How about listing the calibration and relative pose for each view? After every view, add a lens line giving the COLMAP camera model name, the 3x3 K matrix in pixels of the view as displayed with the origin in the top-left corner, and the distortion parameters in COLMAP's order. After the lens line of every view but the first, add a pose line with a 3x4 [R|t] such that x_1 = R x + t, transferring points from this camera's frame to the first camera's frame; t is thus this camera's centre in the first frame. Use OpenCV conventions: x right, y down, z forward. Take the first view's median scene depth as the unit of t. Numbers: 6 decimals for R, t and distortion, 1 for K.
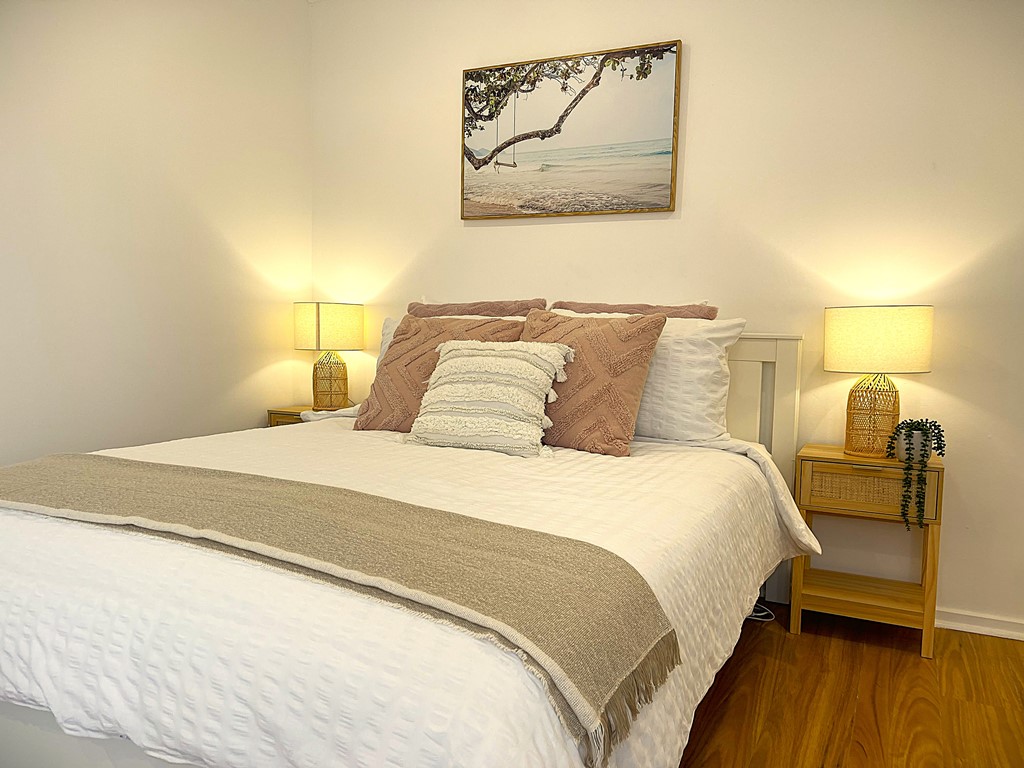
lens RADIAL K [[773.4, 0, 533.7], [0, 773.4, 382.9], [0, 0, 1]] dist [0.063507, -0.091741]
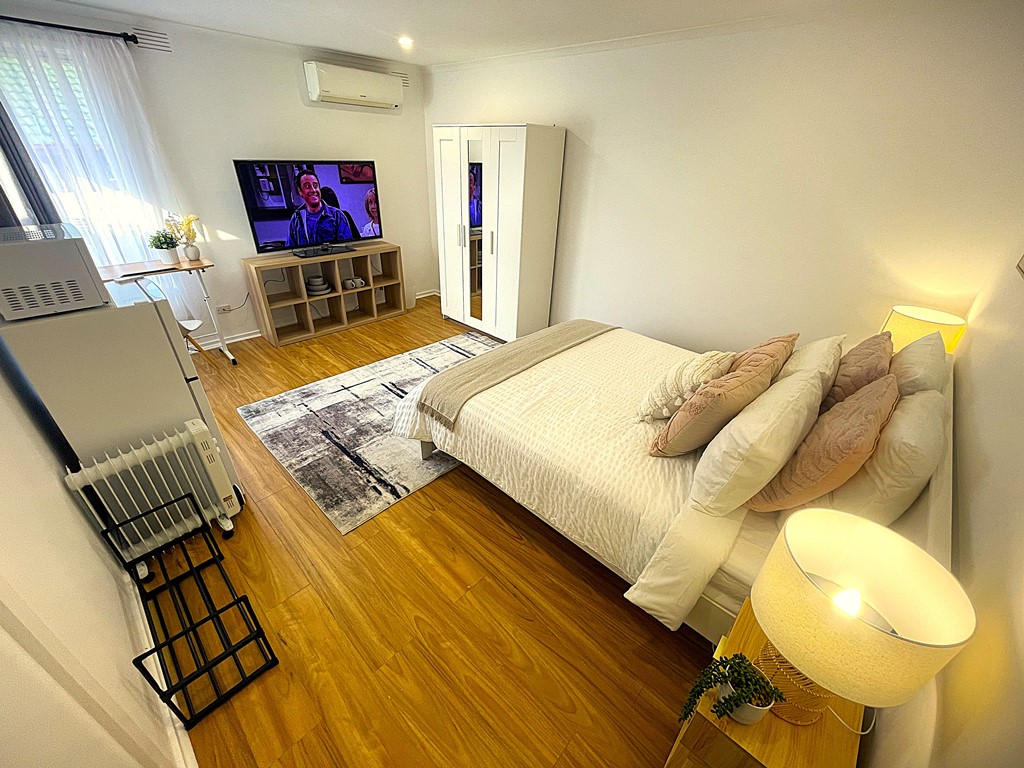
lens RADIAL K [[412.7, 0, 504.9], [0, 412.7, 386.4], [0, 0, 1]] dist [-0.004904, 0.001905]
pose [[-0.317354, 0.435312, -0.842491, 0.616074], [-0.113143, 0.864688, 0.489400, -0.283511], [0.941533, 0.250635, -0.225160, 0.632104]]
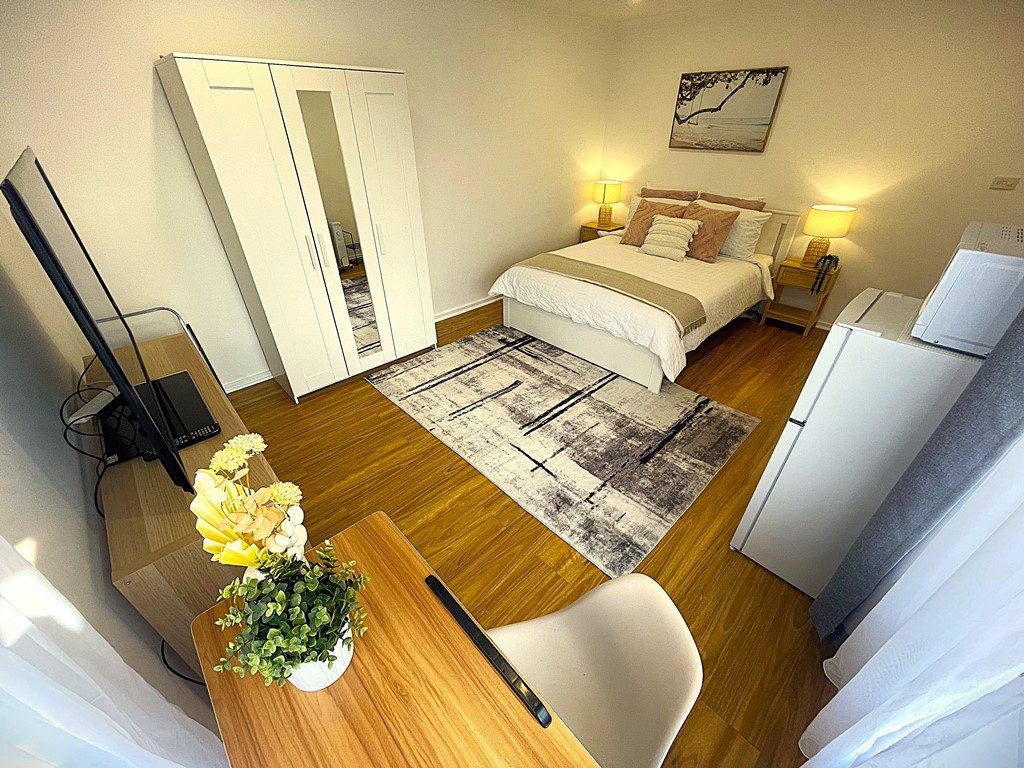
lens RADIAL K [[412.7, 0, 506.4], [0, 412.7, 391.8], [0, 0, 1]] dist [-0.004904, 0.001905]
pose [[0.931295, 0.174025, -0.320007, -0.022801], [0.005106, 0.872177, 0.489163, -0.193944], [0.364229, -0.457190, 0.811366, -0.637980]]
